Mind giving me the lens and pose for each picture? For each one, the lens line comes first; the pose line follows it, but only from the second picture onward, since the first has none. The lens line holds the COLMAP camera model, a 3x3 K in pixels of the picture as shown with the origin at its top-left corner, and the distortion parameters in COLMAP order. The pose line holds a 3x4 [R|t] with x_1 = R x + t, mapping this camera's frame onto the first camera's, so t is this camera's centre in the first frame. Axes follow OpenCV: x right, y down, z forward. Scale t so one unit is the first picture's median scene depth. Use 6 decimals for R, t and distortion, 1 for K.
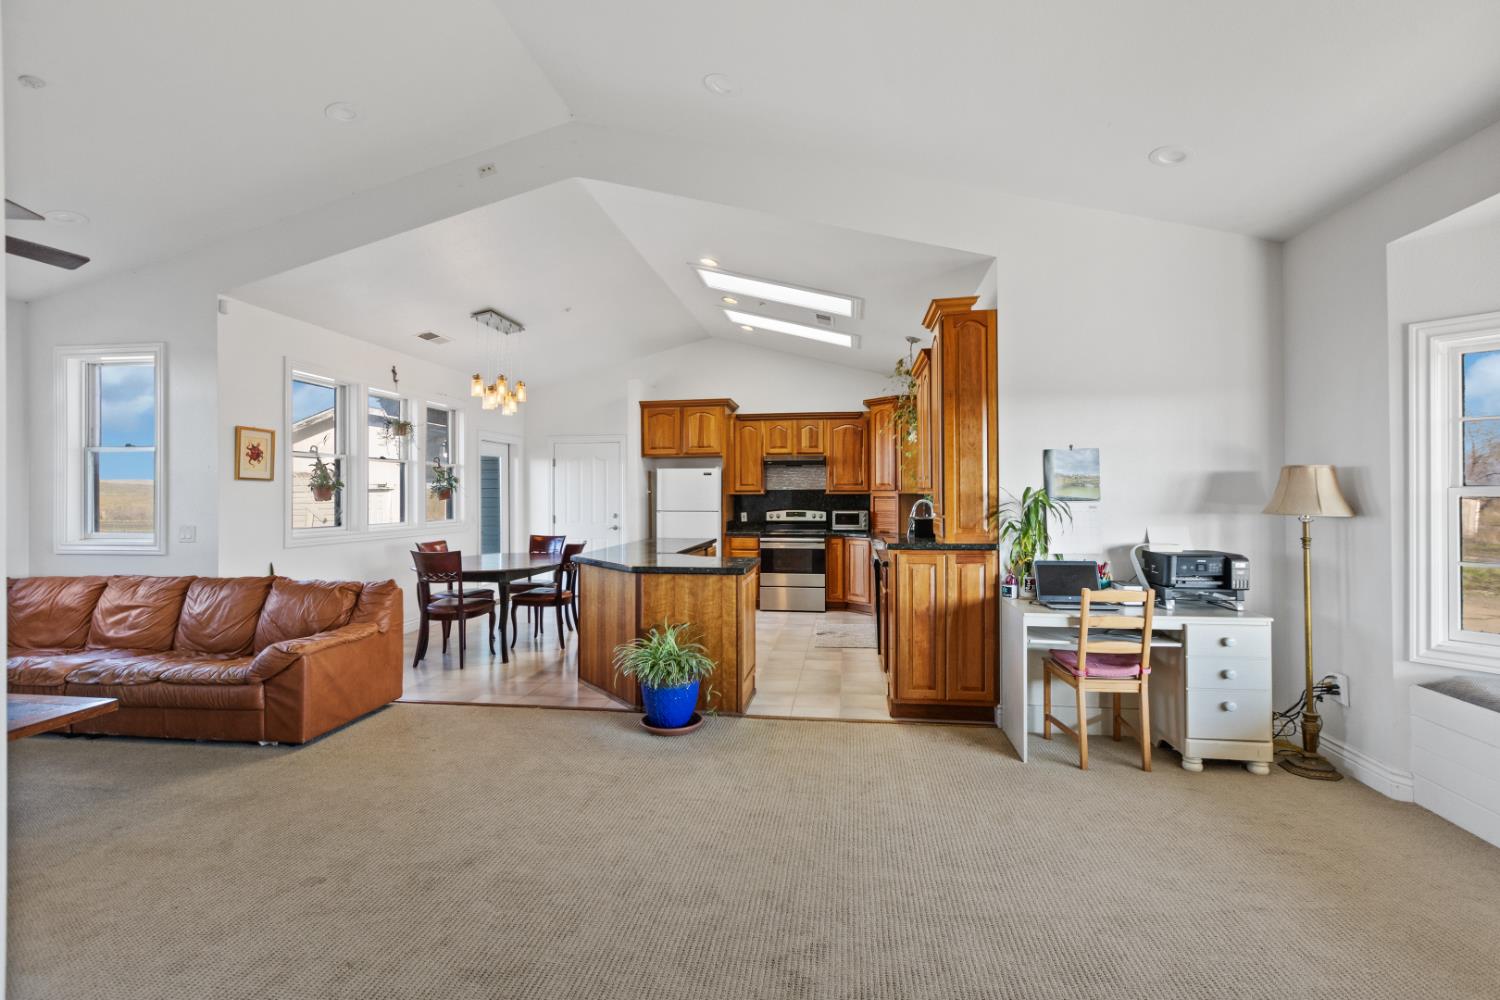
lens RADIAL K [[689.1, 0, 751.0], [0, 689.1, 494.0], [0, 0, 1]] dist [0.002295, -0.000517]
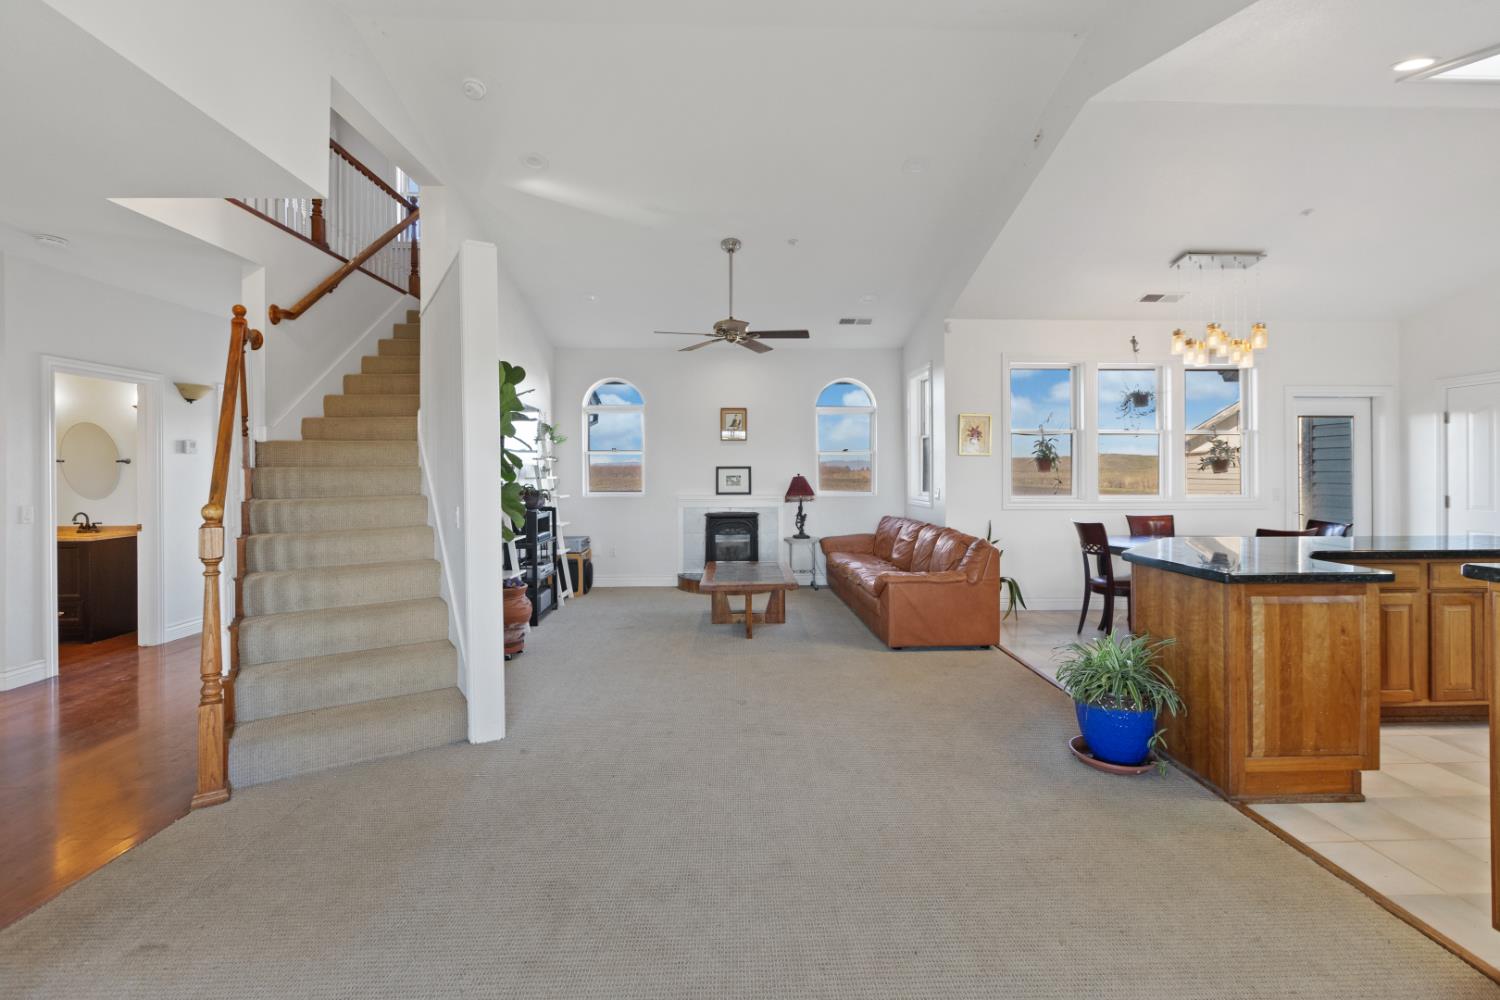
lens RADIAL K [[689.1, 0, 755.5], [0, 689.1, 473.9], [0, 0, 1]] dist [0.002295, -0.000517]
pose [[0.147248, 0.004579, -0.989089, 0.524494], [0.002331, 0.999985, 0.004976, 0.008714], [0.989097, -0.003039, 0.147235, 0.430160]]
